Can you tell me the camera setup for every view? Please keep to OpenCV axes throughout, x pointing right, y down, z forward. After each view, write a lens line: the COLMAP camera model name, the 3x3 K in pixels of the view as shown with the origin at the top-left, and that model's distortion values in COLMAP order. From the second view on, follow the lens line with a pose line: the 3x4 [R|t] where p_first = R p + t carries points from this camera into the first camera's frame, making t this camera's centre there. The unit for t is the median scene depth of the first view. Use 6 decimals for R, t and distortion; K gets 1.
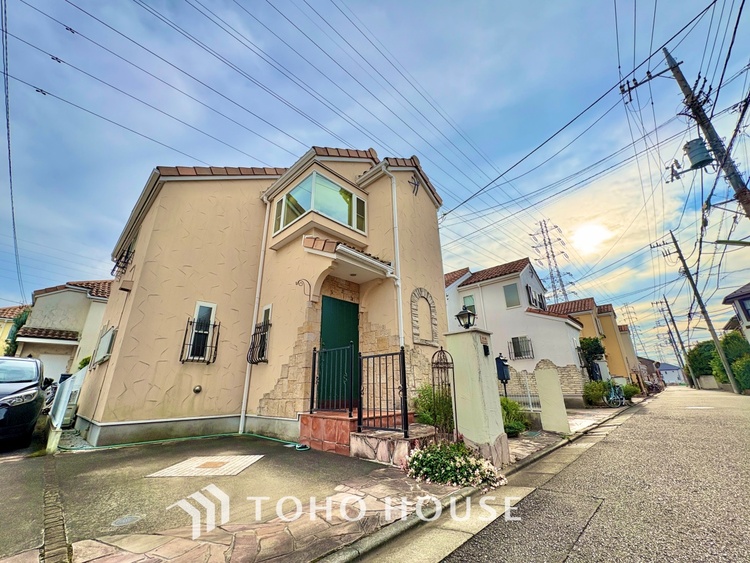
lens RADIAL K [[298.2, 0, 374.9], [0, 298.2, 282.0], [0, 0, 1]] dist [0.000678, 0.000210]
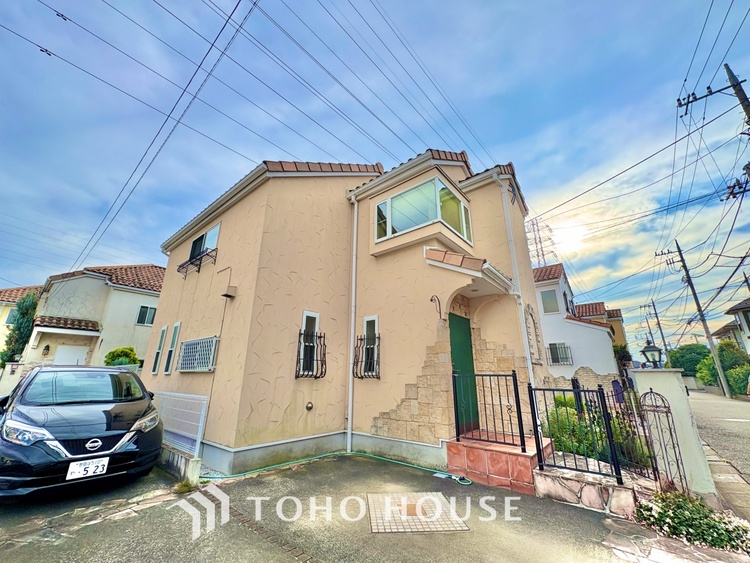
lens RADIAL K [[298.2, 0, 374.9], [0, 298.2, 282.0], [0, 0, 1]] dist [0.000678, 0.000210]
pose [[0.997504, 0.043683, 0.055475, -0.429671], [-0.045769, 0.998270, 0.036902, -0.068764], [-0.053767, -0.039349, 0.997778, 0.065991]]
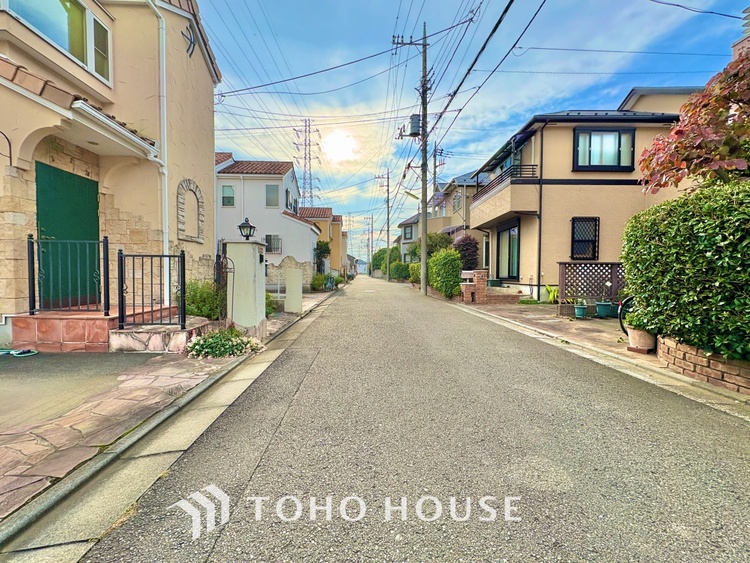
lens RADIAL K [[298.2, 0, 374.8], [0, 298.2, 281.3], [0, 0, 1]] dist [0.000678, 0.000210]
pose [[0.693228, 0.002139, 0.720716, -0.118491], [-0.262355, 0.932137, 0.249583, -0.071028], [-0.671272, -0.362101, 0.646744, -0.092566]]
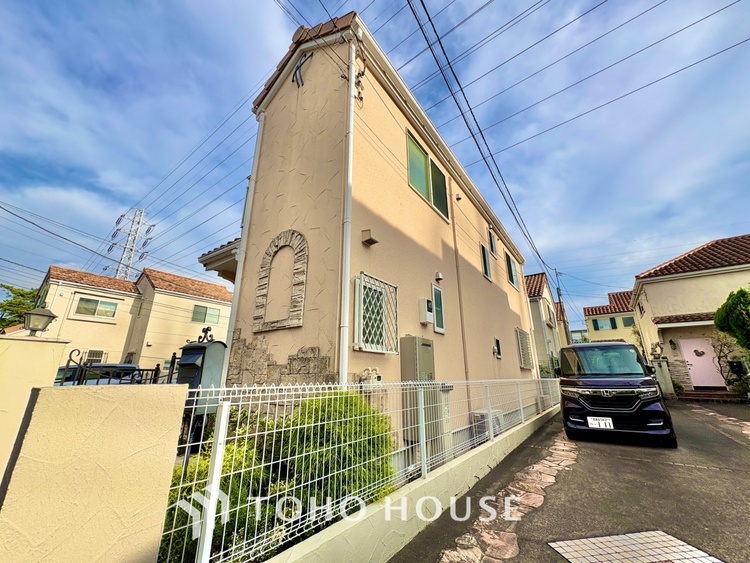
lens RADIAL K [[298.2, 0, 376.8], [0, 298.2, 282.5], [0, 0, 1]] dist [0.000678, 0.000210]
pose [[0.121601, -0.289339, -0.949472, 0.753885], [0.330044, 0.913927, -0.236238, 0.327924], [0.936101, -0.284640, 0.206629, 1.102642]]
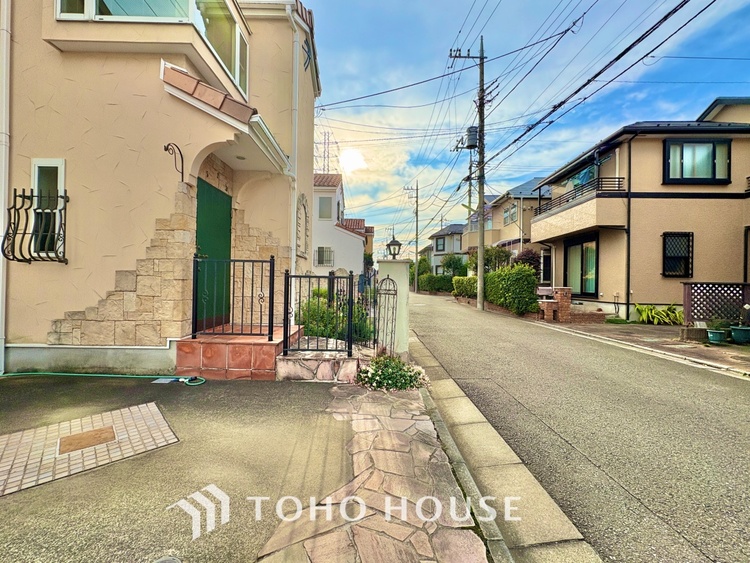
lens RADIAL K [[298.2, 0, 374.8], [0, 298.2, 281.6], [0, 0, 1]] dist [0.000678, 0.000210]
pose [[0.715811, 0.032896, 0.697518, -0.325841], [-0.265018, 0.936953, 0.227780, 0.006498], [-0.646049, -0.347902, 0.679400, 0.181113]]
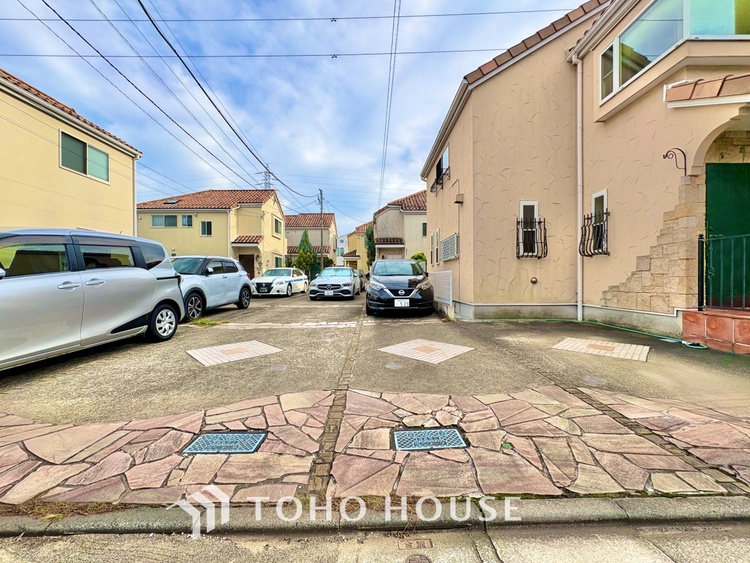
lens RADIAL K [[298.2, 0, 374.0], [0, 298.2, 281.9], [0, 0, 1]] dist [0.000678, 0.000210]
pose [[0.694579, 0.018777, -0.719172, -0.193789], [0.239488, 0.936609, 0.255753, -0.061471], [0.678385, -0.349873, 0.646052, -0.122999]]
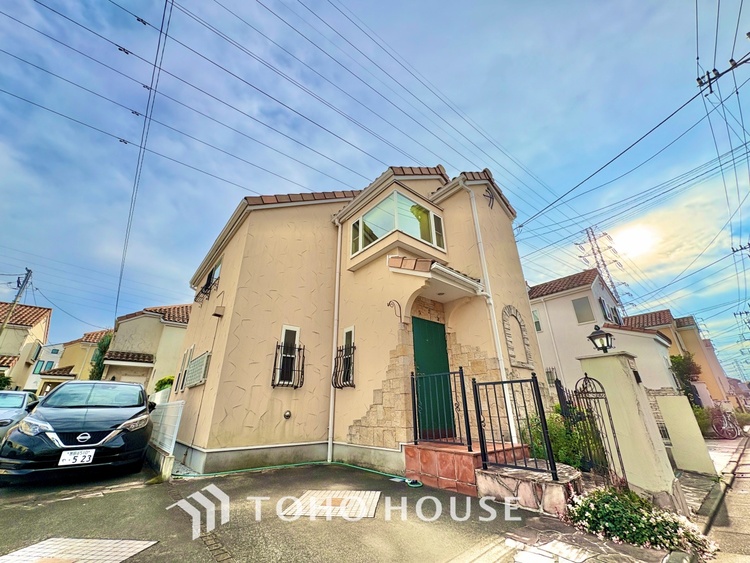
lens RADIAL K [[298.2, 0, 374.8], [0, 298.2, 281.6], [0, 0, 1]] dist [0.000678, 0.000210]
pose [[0.993269, -0.036799, -0.109826, -0.171123], [0.030144, 0.997642, -0.061660, -0.010026], [0.111836, 0.057935, 0.992036, 0.024653]]
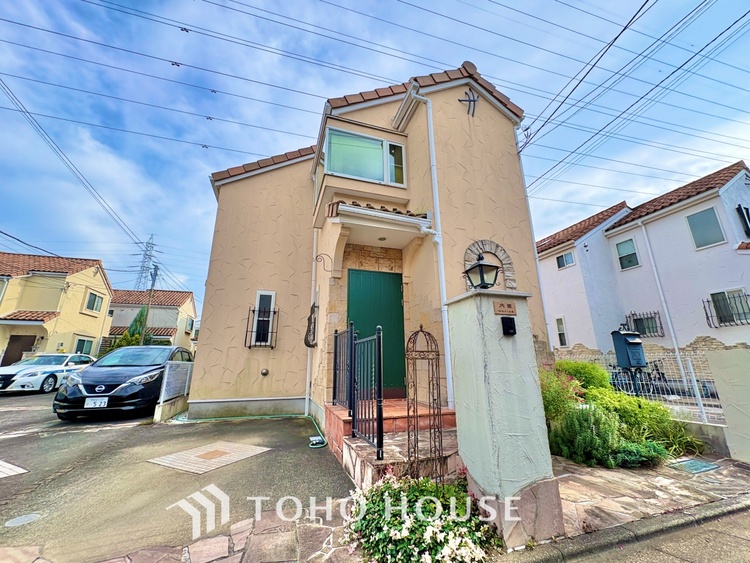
lens RADIAL K [[298.2, 0, 374.5], [0, 298.2, 281.5], [0, 0, 1]] dist [0.000678, 0.000210]
pose [[0.882758, -0.117629, -0.454864, 0.256675], [0.153340, 0.987269, 0.042276, 0.051399], [0.444100, -0.107069, 0.889557, 0.245374]]
